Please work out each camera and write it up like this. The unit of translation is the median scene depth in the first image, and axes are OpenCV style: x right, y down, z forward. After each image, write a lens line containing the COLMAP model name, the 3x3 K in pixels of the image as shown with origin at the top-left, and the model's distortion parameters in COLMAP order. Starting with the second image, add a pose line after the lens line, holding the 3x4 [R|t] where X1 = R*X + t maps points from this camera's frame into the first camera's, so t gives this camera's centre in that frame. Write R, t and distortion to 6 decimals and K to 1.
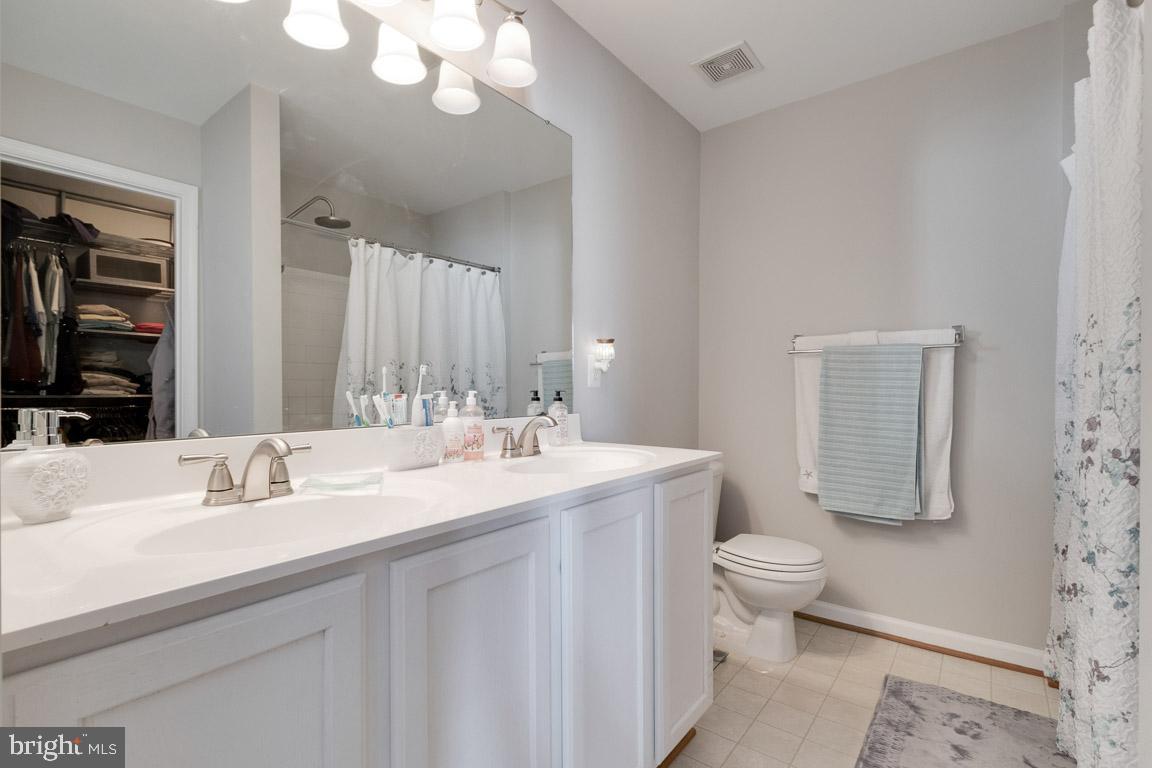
lens RADIAL K [[528.3, 0, 576.0], [0, 528.3, 384.0], [0, 0, 1]] dist [0.000882, 0.000124]
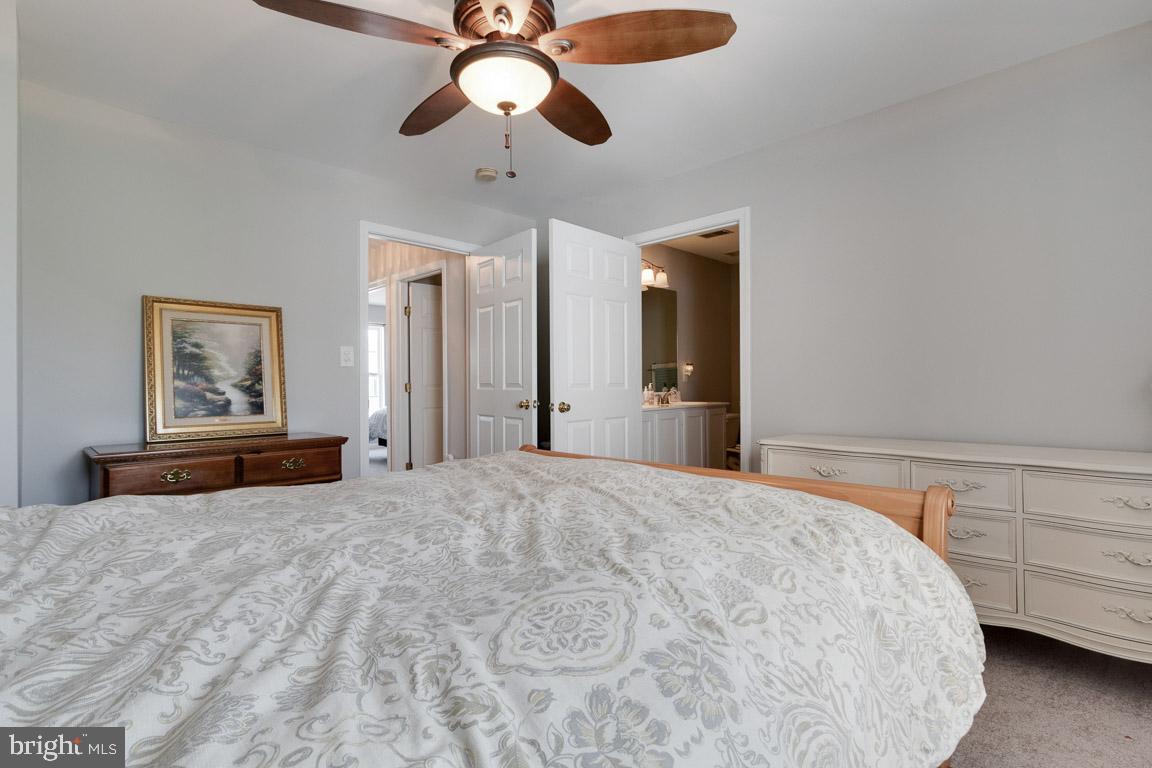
lens RADIAL K [[528.3, 0, 576.0], [0, 528.3, 384.0], [0, 0, 1]] dist [0.000882, 0.000124]
pose [[0.991493, -0.009664, -0.129800, -0.174875], [0.011263, 0.999869, 0.011586, -0.019300], [0.129671, -0.012949, 0.991472, -1.808280]]
